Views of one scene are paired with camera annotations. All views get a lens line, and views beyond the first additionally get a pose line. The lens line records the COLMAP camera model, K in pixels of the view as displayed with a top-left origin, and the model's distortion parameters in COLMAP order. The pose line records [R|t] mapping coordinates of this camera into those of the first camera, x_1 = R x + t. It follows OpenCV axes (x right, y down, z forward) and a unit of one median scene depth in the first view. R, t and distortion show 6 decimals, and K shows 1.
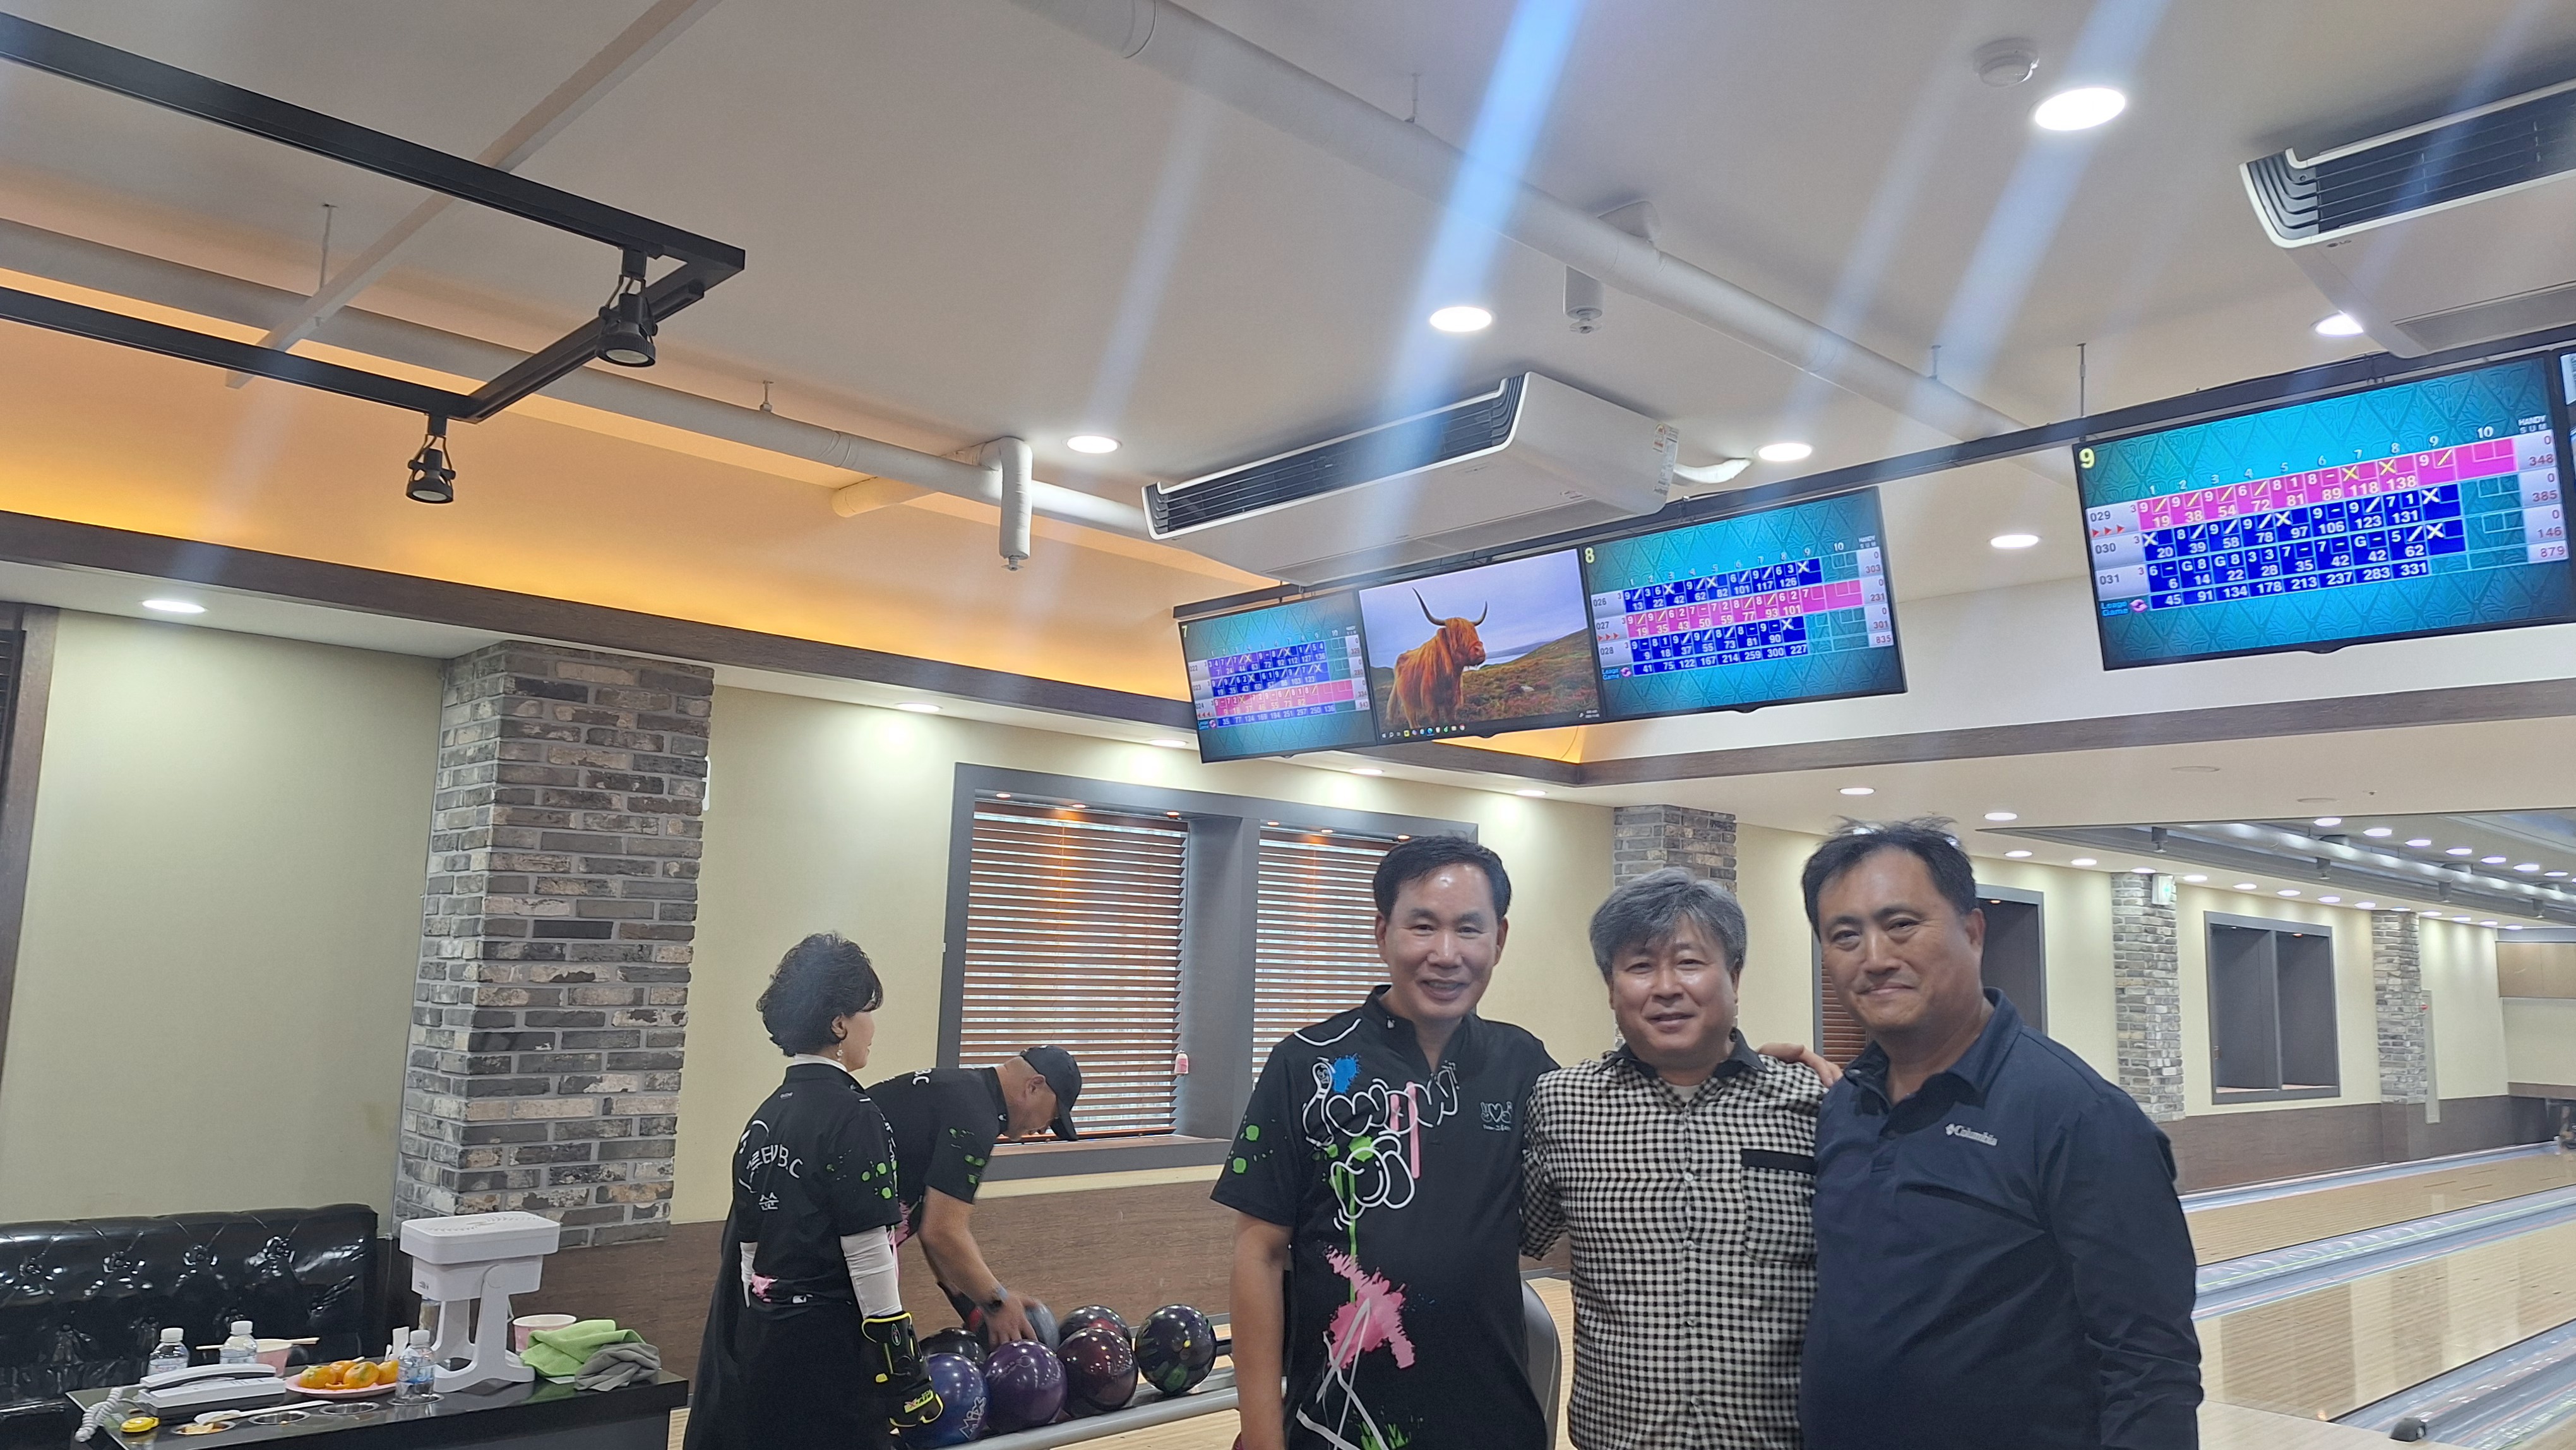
lens RADIAL K [[1789.5, 0, 1288.0], [0, 1789.5, 725.0], [0, 0, 1]] dist [0.073470, -0.111514]
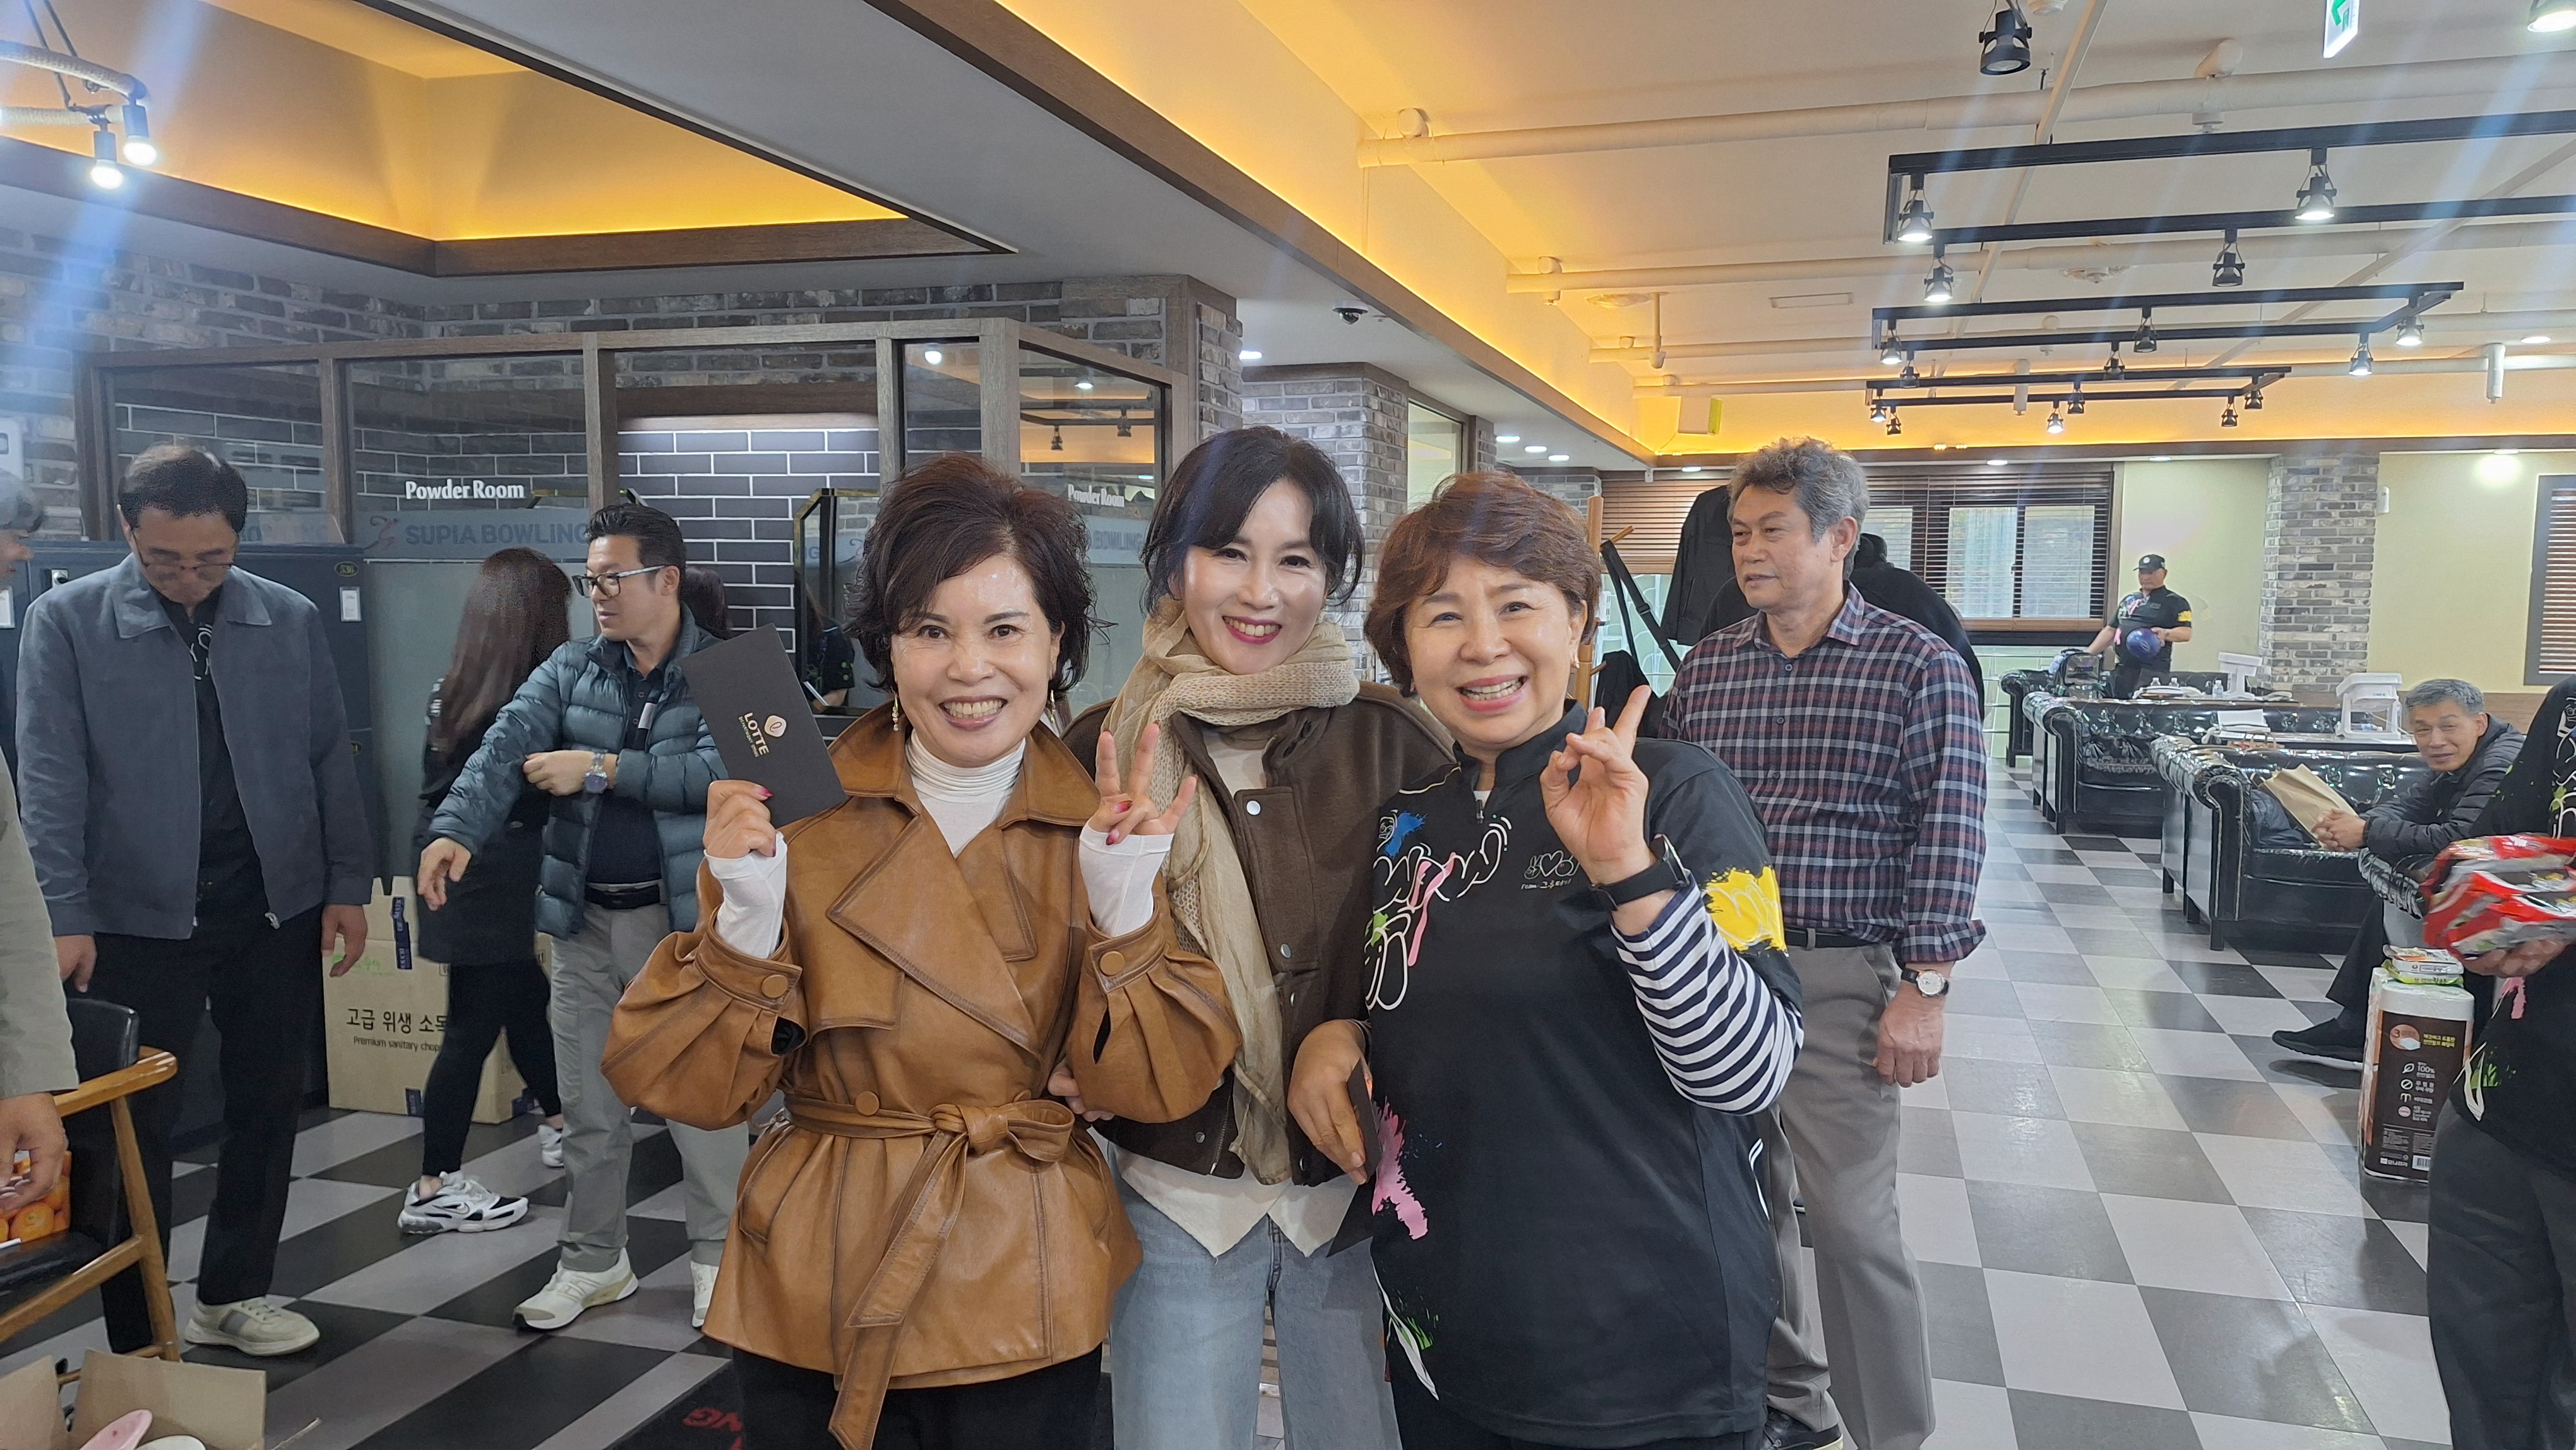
lens RADIAL K [[1789.5, 0, 1288.0], [0, 1789.5, 725.0], [0, 0, 1]] dist [0.073470, -0.111514]
pose [[0.501440, 0.048150, -0.863851, 1.065695], [0.130408, 0.982837, 0.130480, -0.184504], [0.855308, -0.178081, 0.486555, -1.474362]]
